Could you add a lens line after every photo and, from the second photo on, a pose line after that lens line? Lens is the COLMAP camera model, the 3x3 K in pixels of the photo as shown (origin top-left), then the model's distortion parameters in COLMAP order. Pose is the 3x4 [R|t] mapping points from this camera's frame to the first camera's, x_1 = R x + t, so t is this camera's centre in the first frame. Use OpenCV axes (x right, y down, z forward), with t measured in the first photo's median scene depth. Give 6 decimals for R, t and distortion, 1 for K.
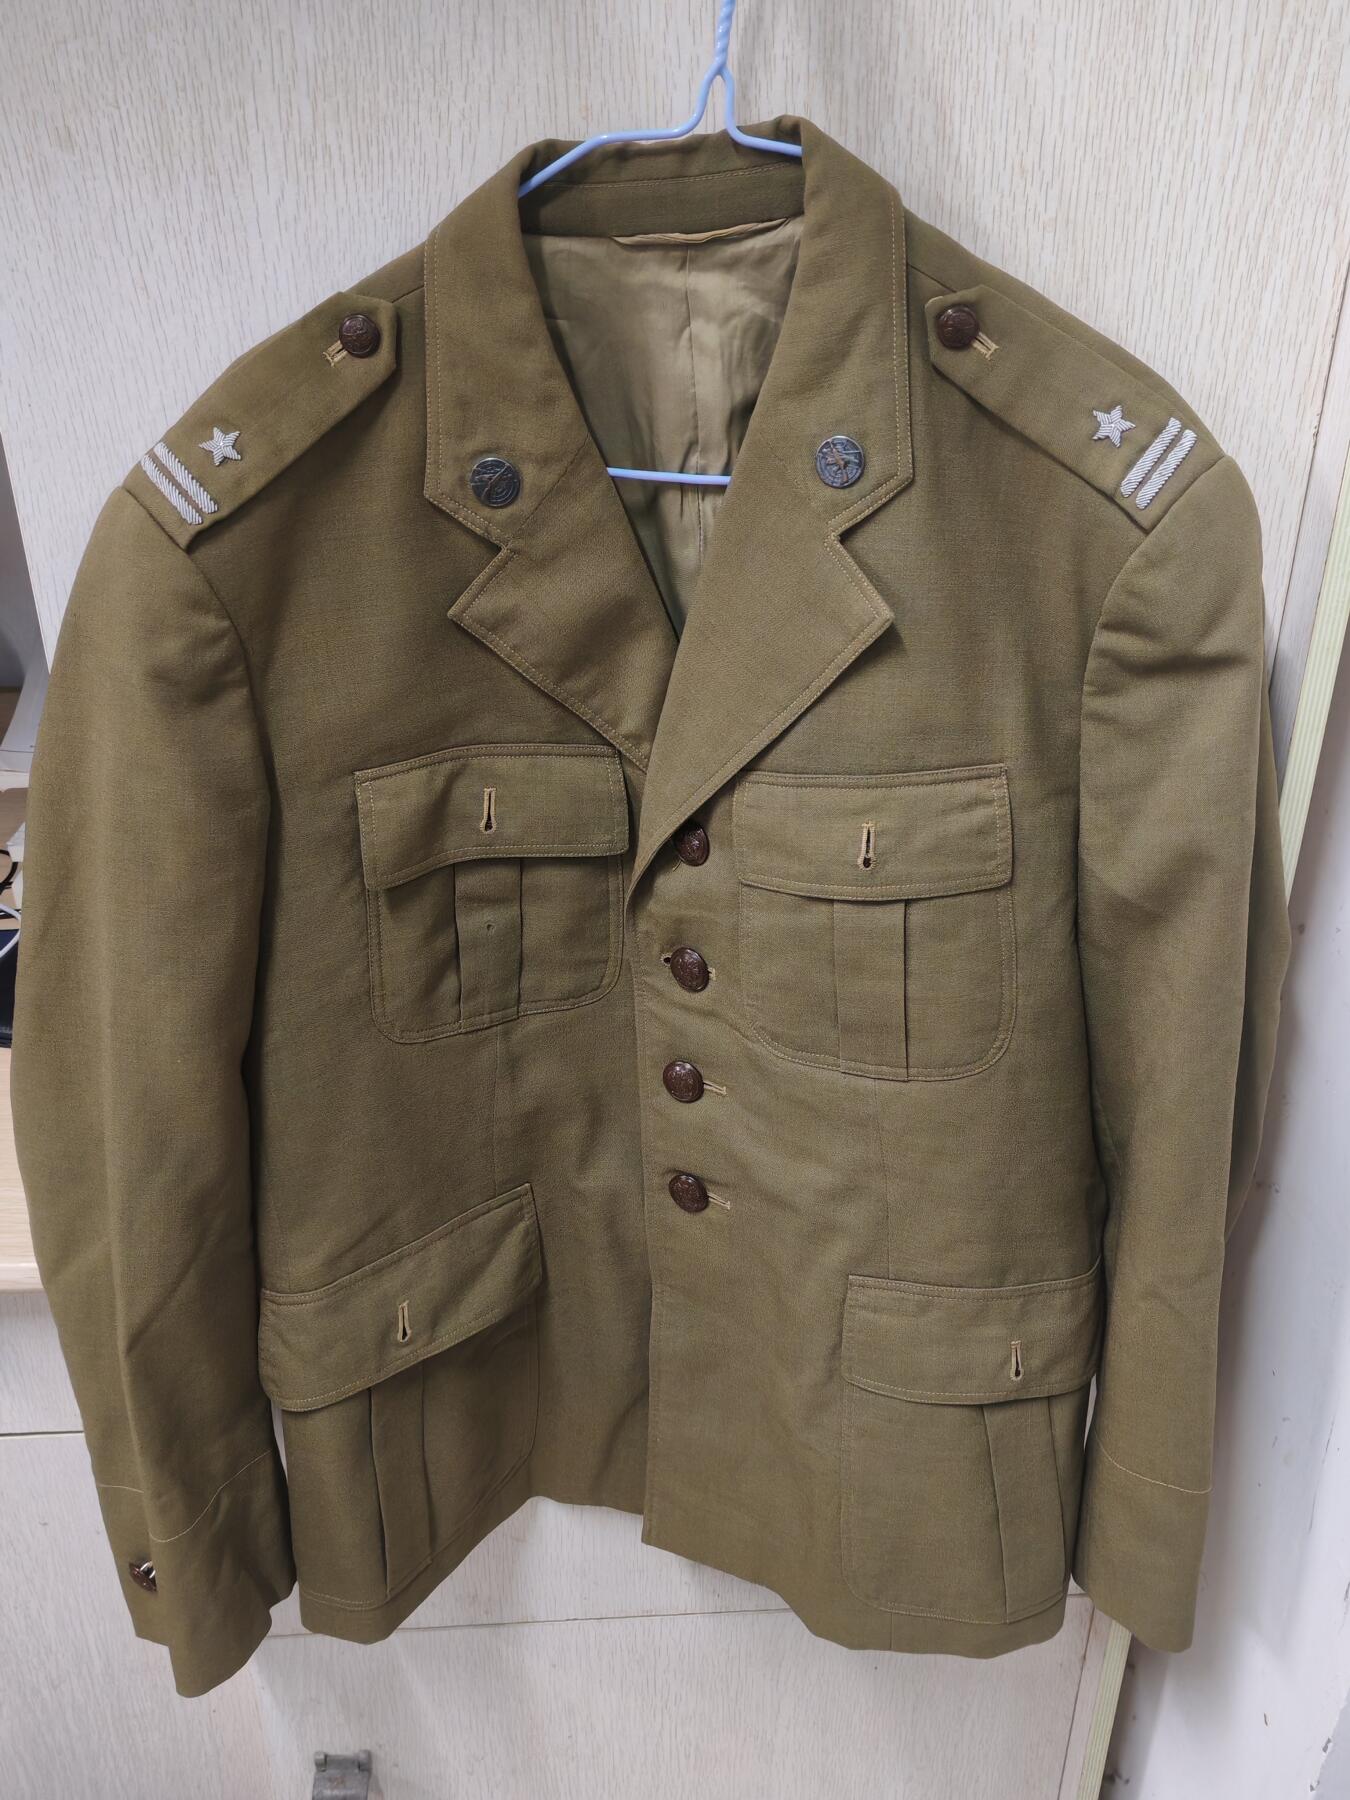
lens RADIAL K [[1753.0, 0, 671.3], [0, 1753.0, 904.8], [0, 0, 1]] dist [-0.009983, 0.000000]
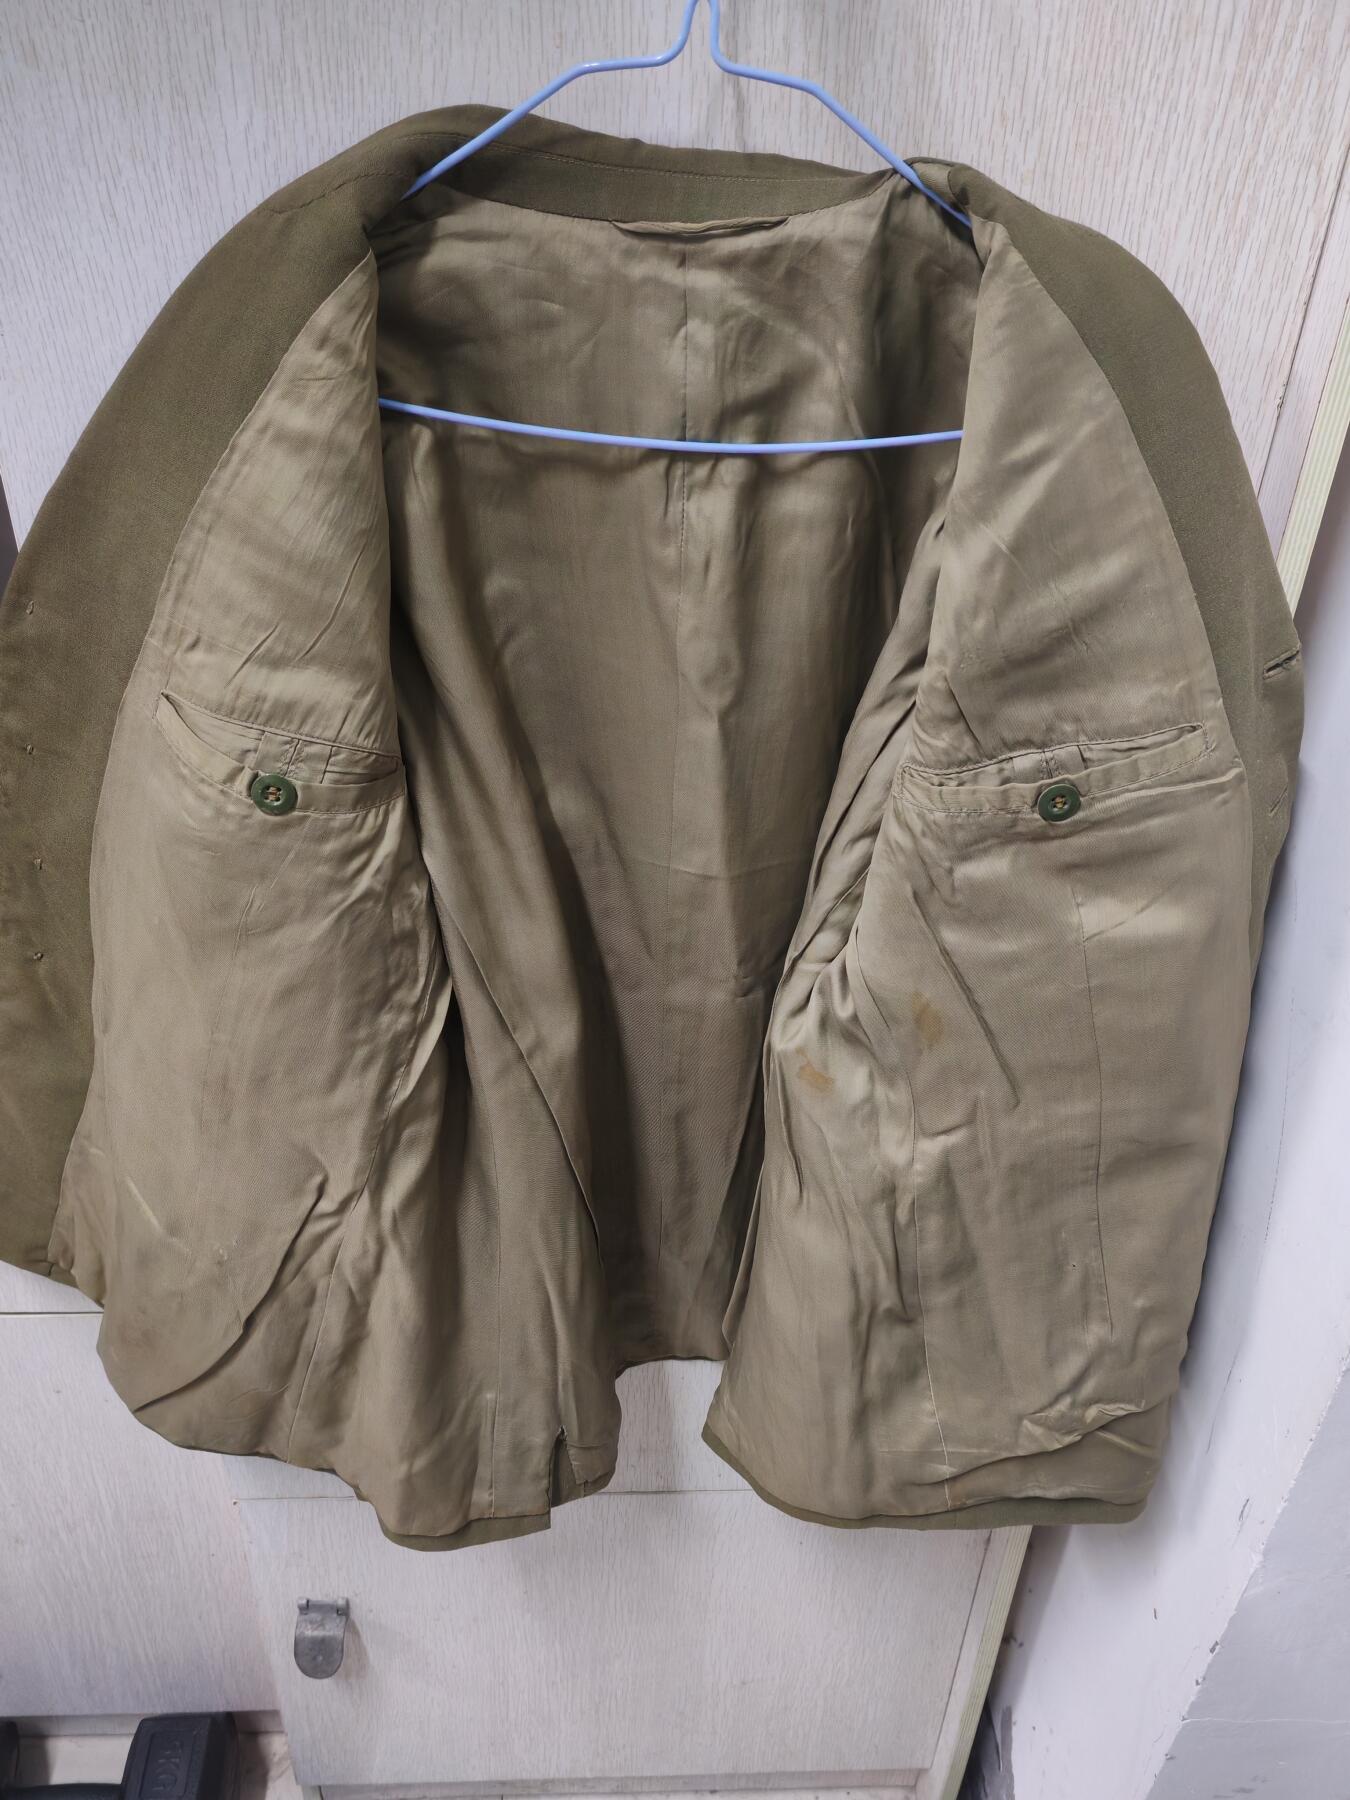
lens RADIAL K [[1407.6, 0, 662.2], [0, 1407.6, 950.0], [0, 0, 1]] dist [0.013708, -0.025773]
pose [[0.999471, 0.031962, -0.005959, 0.028264], [-0.031430, 0.996726, 0.074493, -0.005664], [0.008320, -0.074267, 0.997204, 0.169764]]
